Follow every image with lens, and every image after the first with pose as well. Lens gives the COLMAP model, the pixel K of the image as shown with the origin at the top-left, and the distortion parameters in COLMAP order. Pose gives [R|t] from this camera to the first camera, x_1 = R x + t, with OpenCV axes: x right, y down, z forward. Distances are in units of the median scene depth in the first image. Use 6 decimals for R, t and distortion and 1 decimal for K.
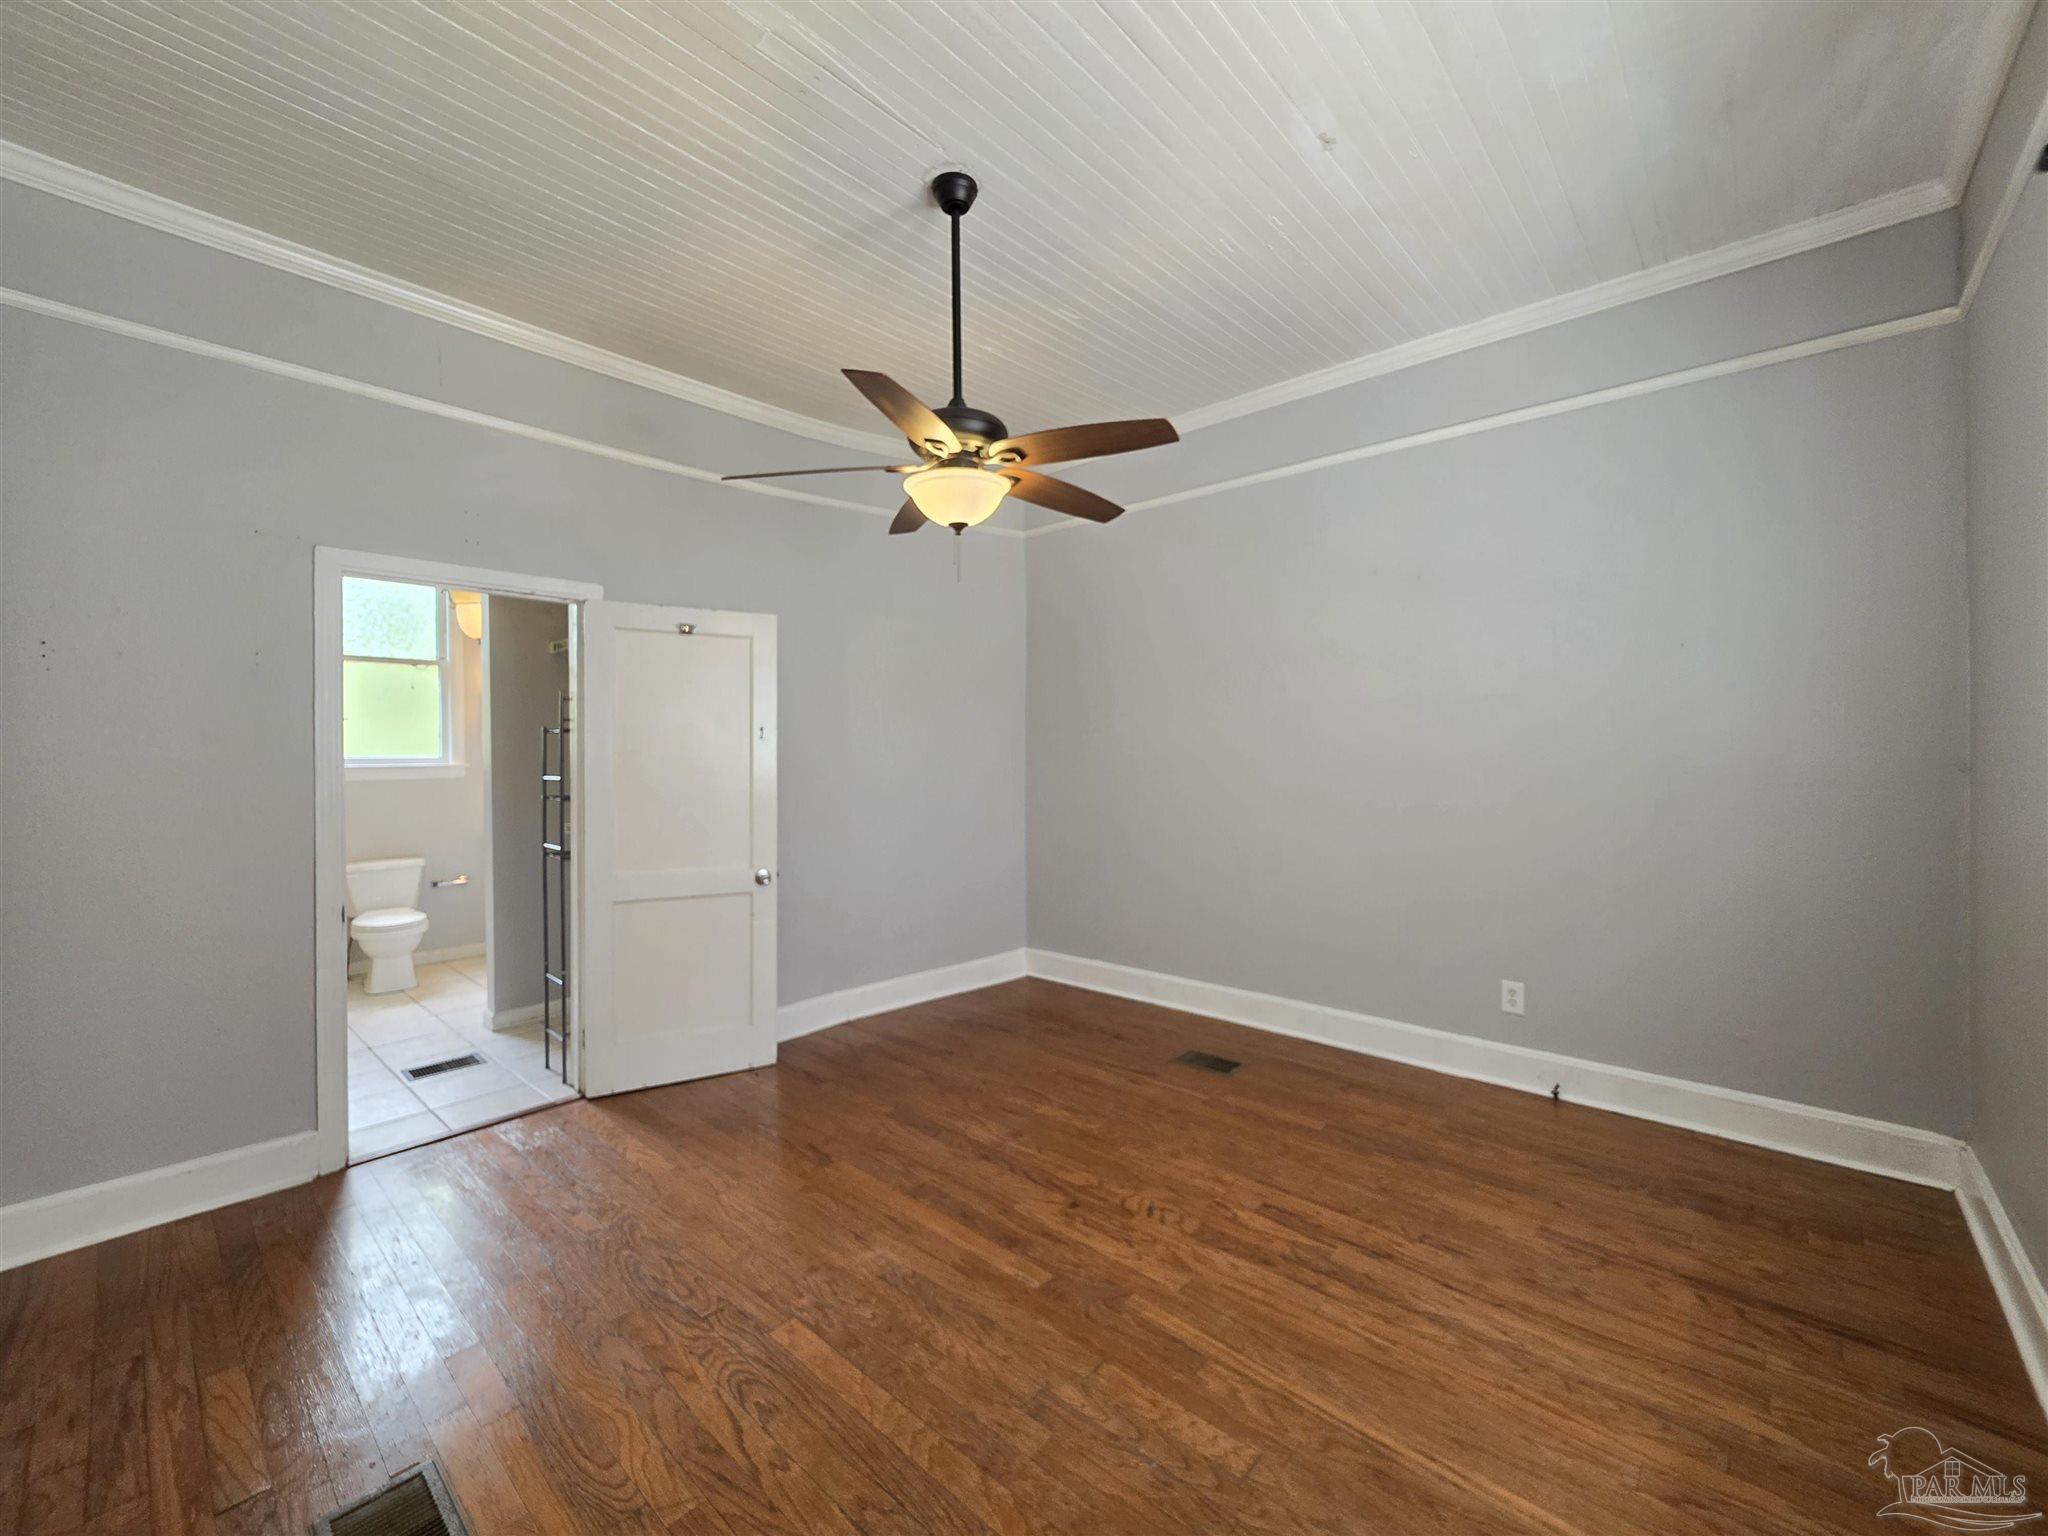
lens RADIAL K [[823.8, 0, 1010.4], [0, 823.8, 759.8], [0, 0, 1]] dist [-0.004487, 0.000190]
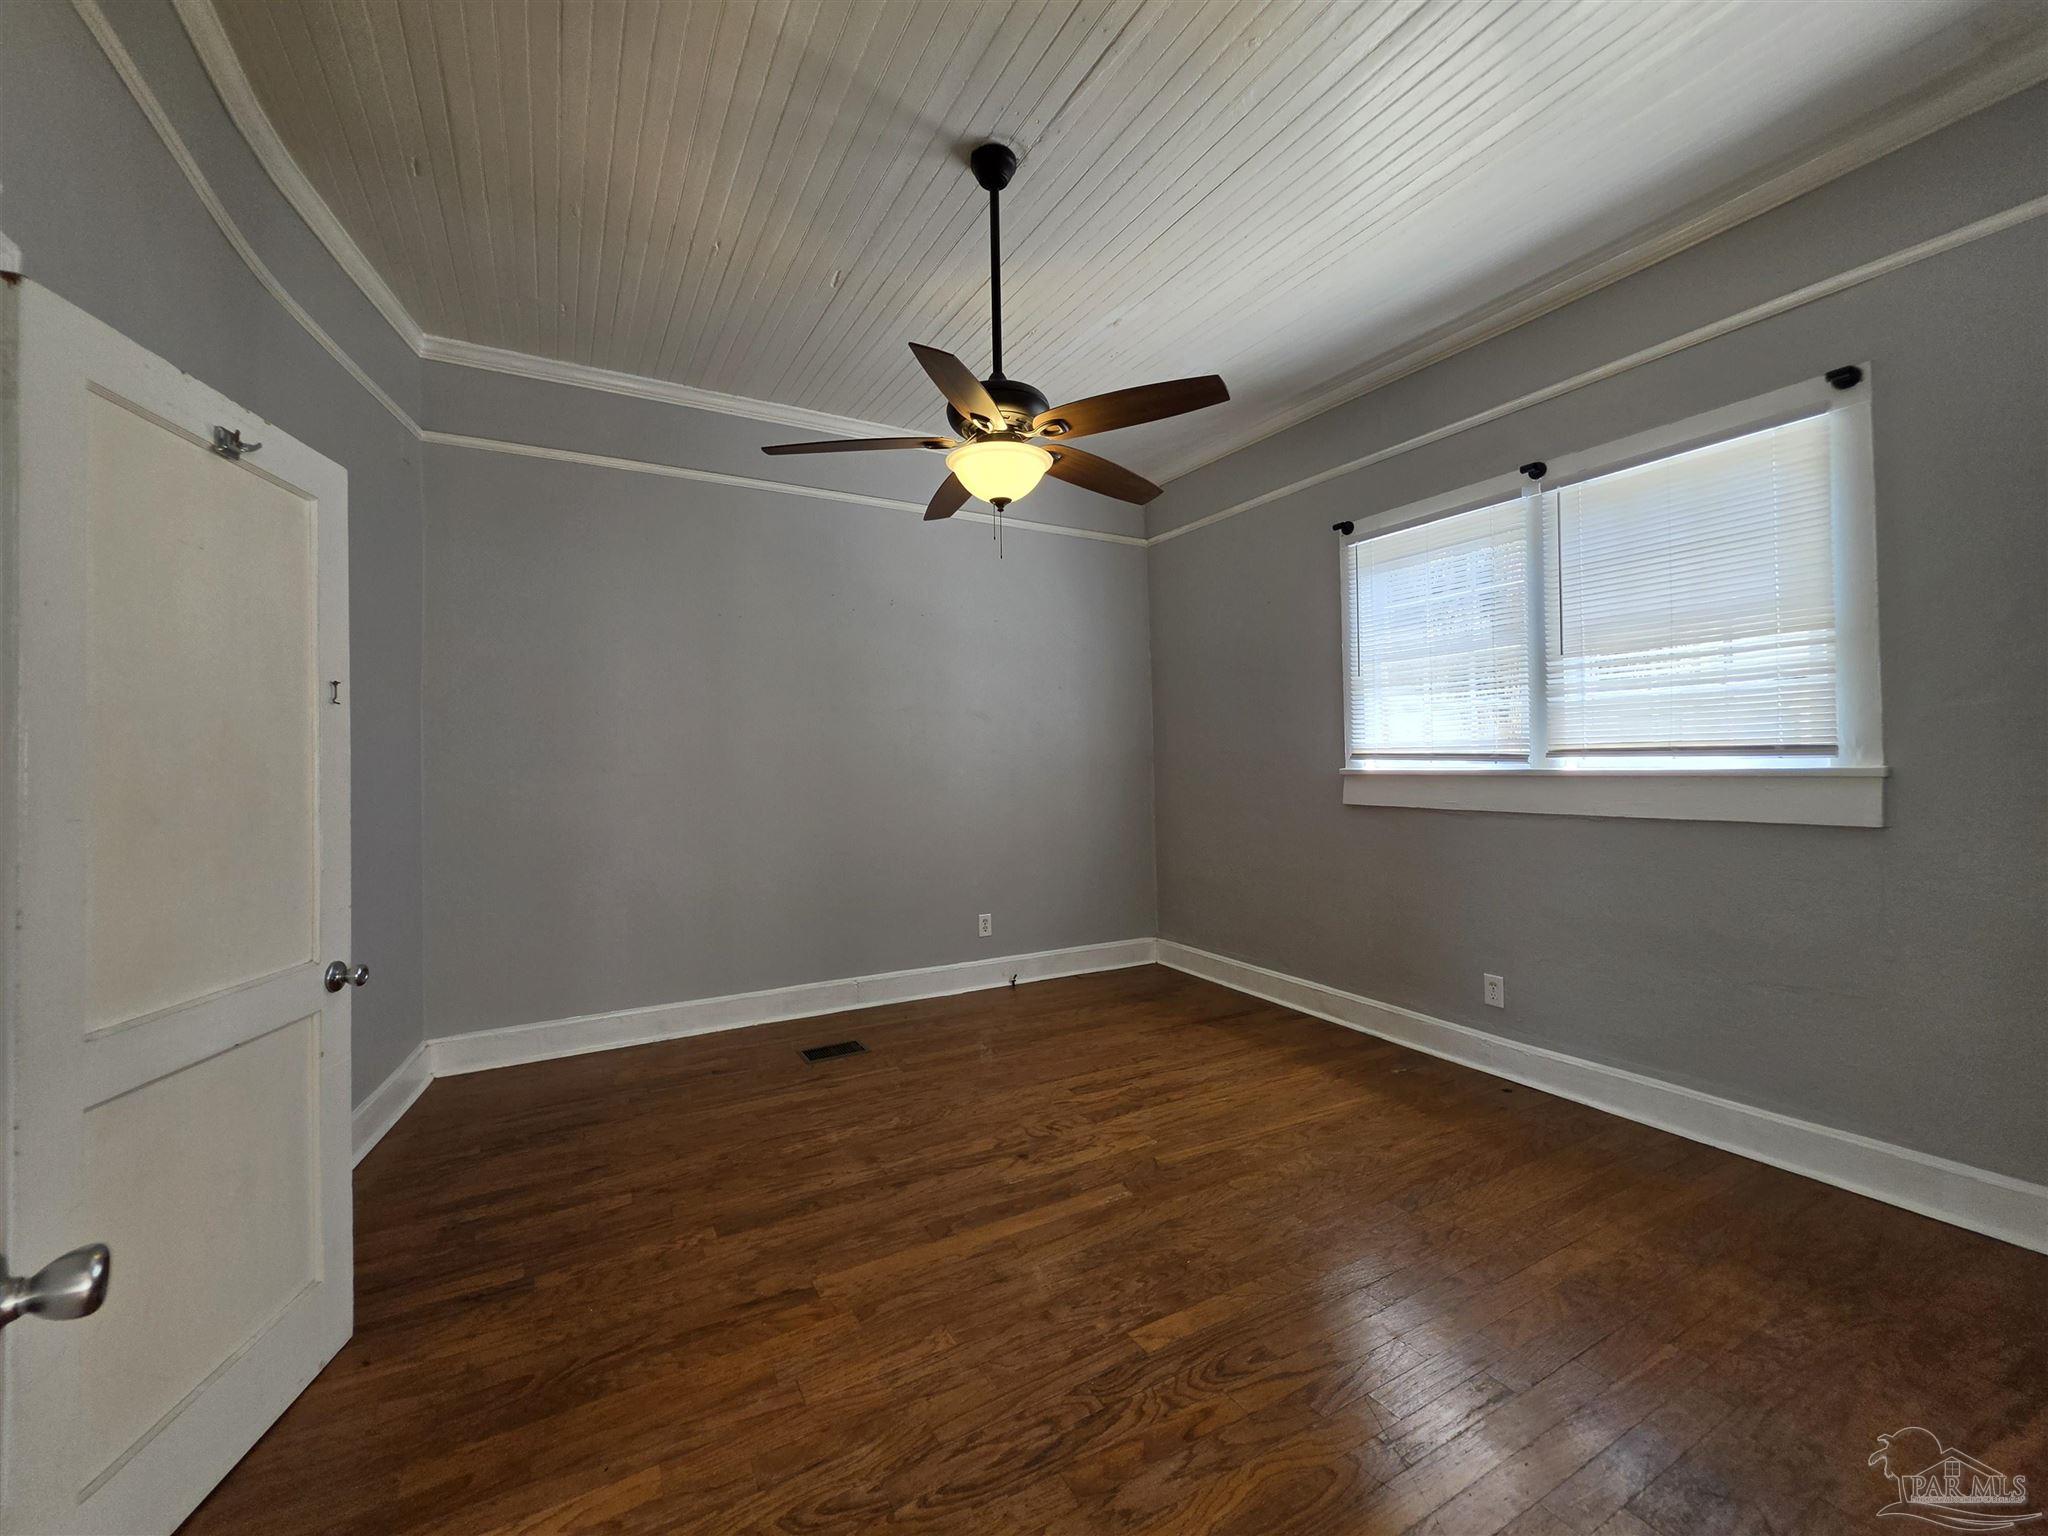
lens RADIAL K [[823.8, 0, 1008.0], [0, 823.8, 767.6], [0, 0, 1]] dist [-0.004487, 0.000190]
pose [[0.329481, 0.000277, 0.944162, -0.960112], [0.021641, 0.999735, -0.007845, 0.040525], [-0.943914, 0.023017, 0.329388, 0.659852]]
